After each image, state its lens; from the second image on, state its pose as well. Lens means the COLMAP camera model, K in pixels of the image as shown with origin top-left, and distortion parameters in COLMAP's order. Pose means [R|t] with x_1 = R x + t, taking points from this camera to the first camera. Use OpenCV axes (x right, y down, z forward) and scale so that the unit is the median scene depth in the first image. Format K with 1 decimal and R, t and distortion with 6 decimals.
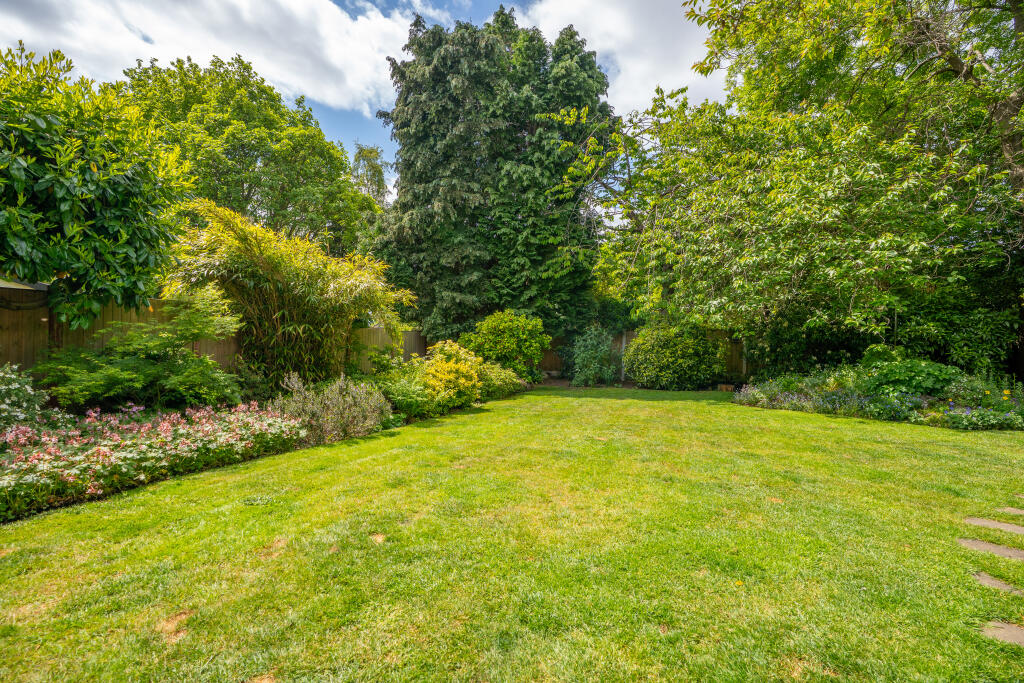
lens RADIAL K [[476.4, 0, 517.0], [0, 476.4, 340.6], [0, 0, 1]] dist [-0.026755, 0.000853]
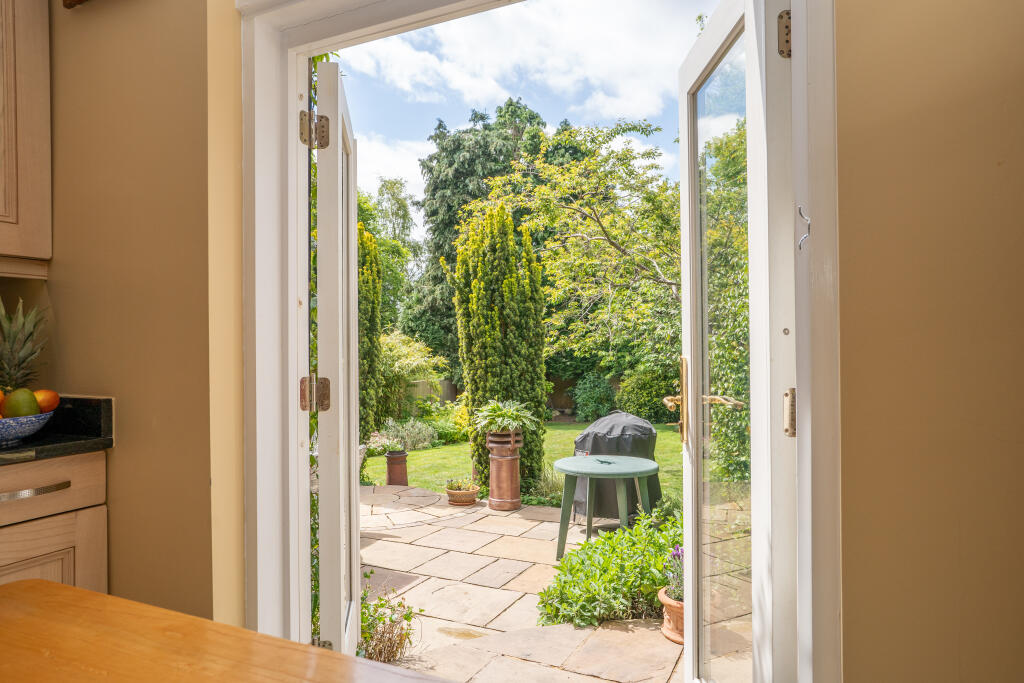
lens RADIAL K [[645.7, 0, 516.3], [0, 645.7, 340.7], [0, 0, 1]] dist [0.011030, 0.000268]
pose [[0.994028, -0.040008, -0.101524, 0.140794], [0.036106, 0.998548, -0.039987, -0.051360], [0.102976, 0.036082, 0.994029, -0.668788]]
